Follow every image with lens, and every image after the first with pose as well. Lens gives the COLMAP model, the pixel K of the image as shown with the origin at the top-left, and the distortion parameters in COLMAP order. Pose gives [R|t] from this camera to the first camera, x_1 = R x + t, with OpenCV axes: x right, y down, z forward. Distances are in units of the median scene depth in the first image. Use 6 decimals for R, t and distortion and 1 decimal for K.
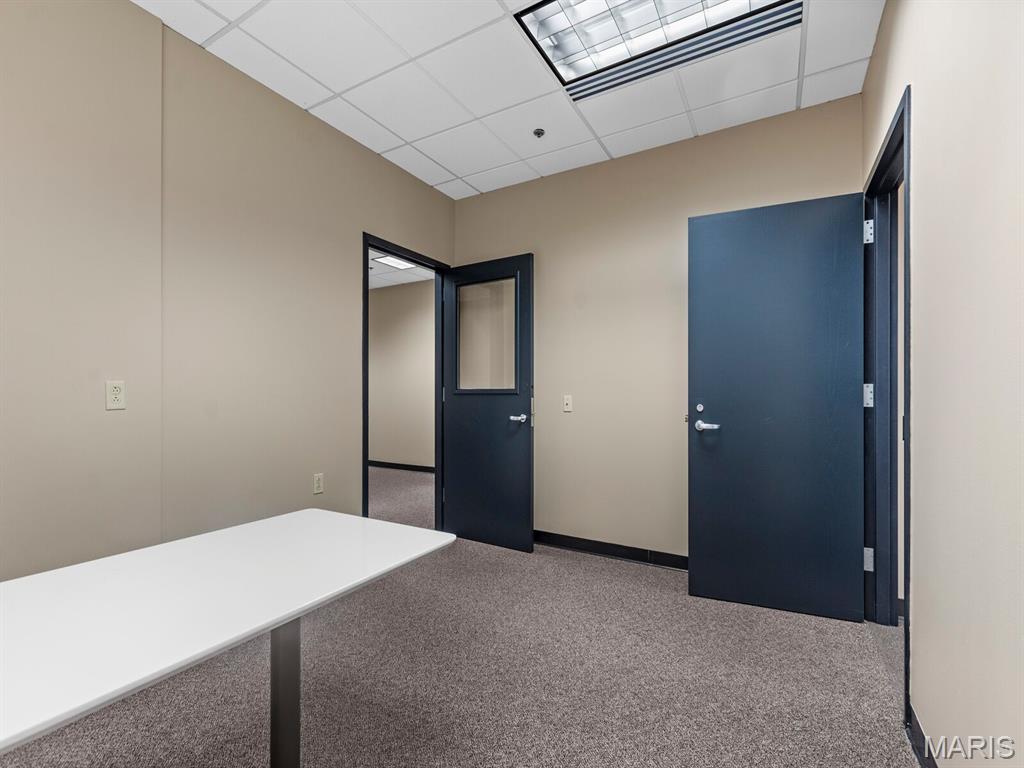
lens RADIAL K [[444.8, 0, 512.0], [0, 444.8, 384.0], [0, 0, 1]] dist [0.001255, 0.000253]
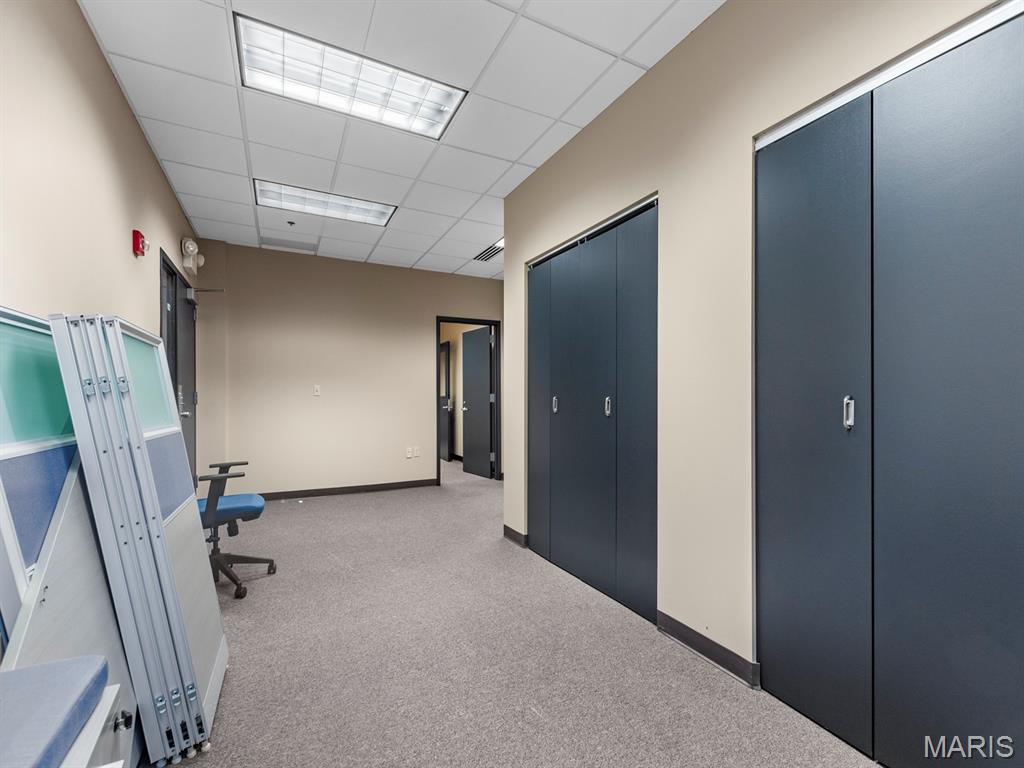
lens RADIAL K [[444.8, 0, 512.0], [0, 444.8, 384.0], [0, 0, 1]] dist [0.001255, 0.000253]
pose [[0.876829, -0.002888, -0.480793, 1.967383], [-0.002772, 0.999935, -0.011062, -0.031901], [0.480794, 0.011032, 0.876764, -1.243832]]
